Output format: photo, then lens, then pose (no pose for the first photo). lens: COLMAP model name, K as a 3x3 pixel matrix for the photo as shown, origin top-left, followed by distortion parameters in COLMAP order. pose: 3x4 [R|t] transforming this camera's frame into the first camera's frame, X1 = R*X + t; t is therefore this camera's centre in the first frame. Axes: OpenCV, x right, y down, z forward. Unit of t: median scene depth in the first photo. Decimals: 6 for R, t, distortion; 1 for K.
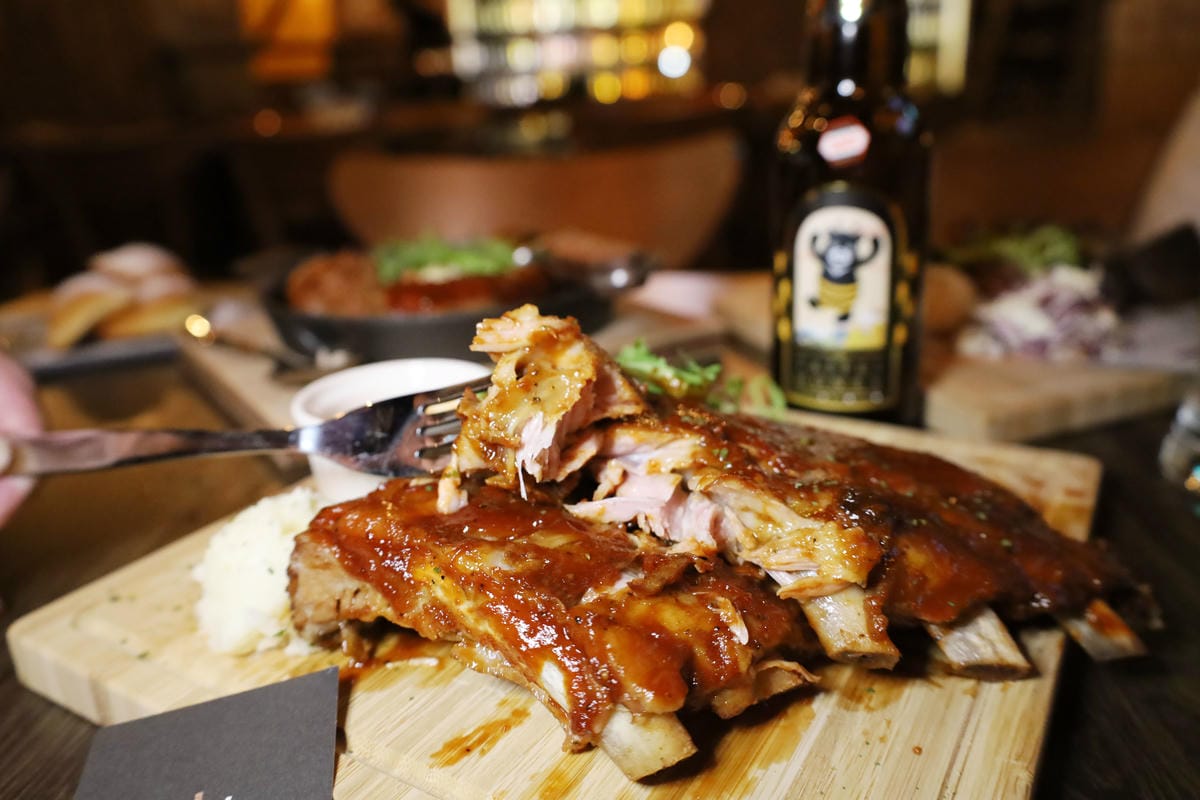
lens RADIAL K [[909.1, 0, 600.0], [0, 909.1, 400.0], [0, 0, 1]] dist [0.037663, 0.001212]
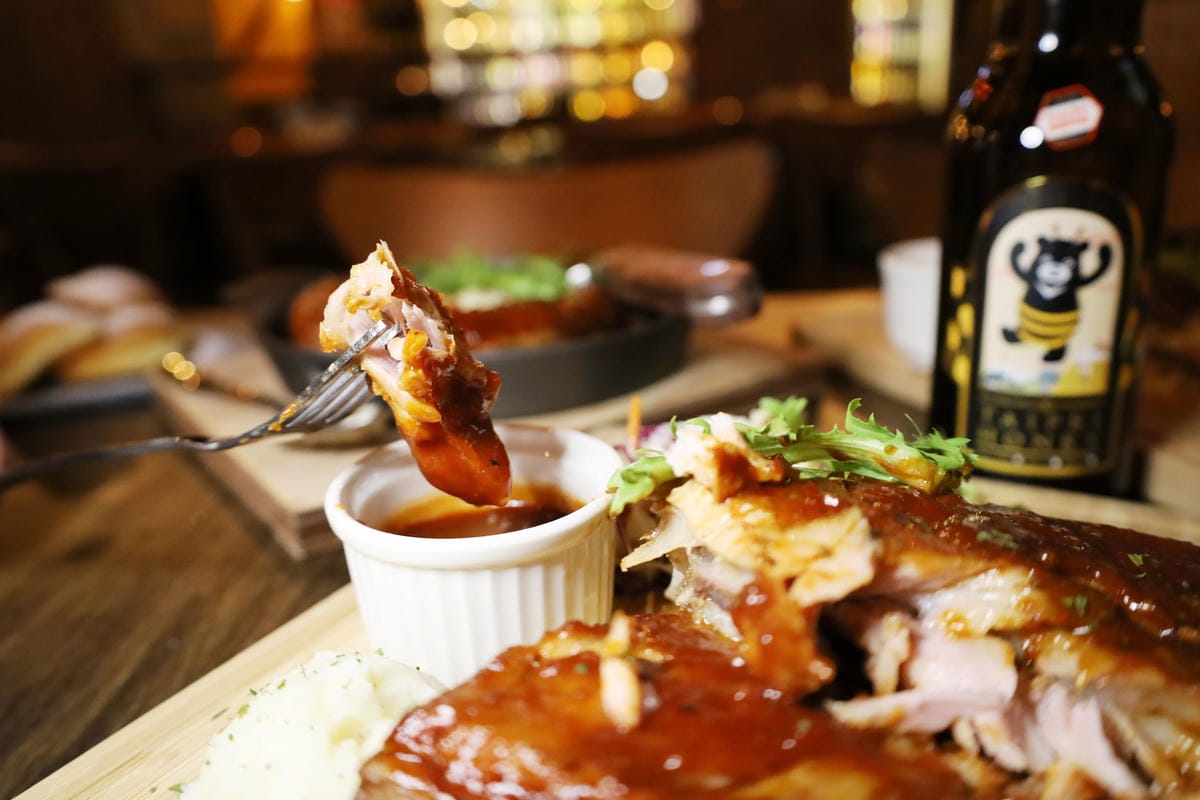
lens RADIAL K [[940.8, 0, 600.0], [0, 940.8, 400.0], [0, 0, 1]] dist [0.008794, 0.010776]
pose [[0.999863, -0.008592, 0.014125, -0.099679], [0.008962, 0.999613, -0.026328, -0.032704], [-0.013893, 0.026451, 0.999554, 0.210069]]
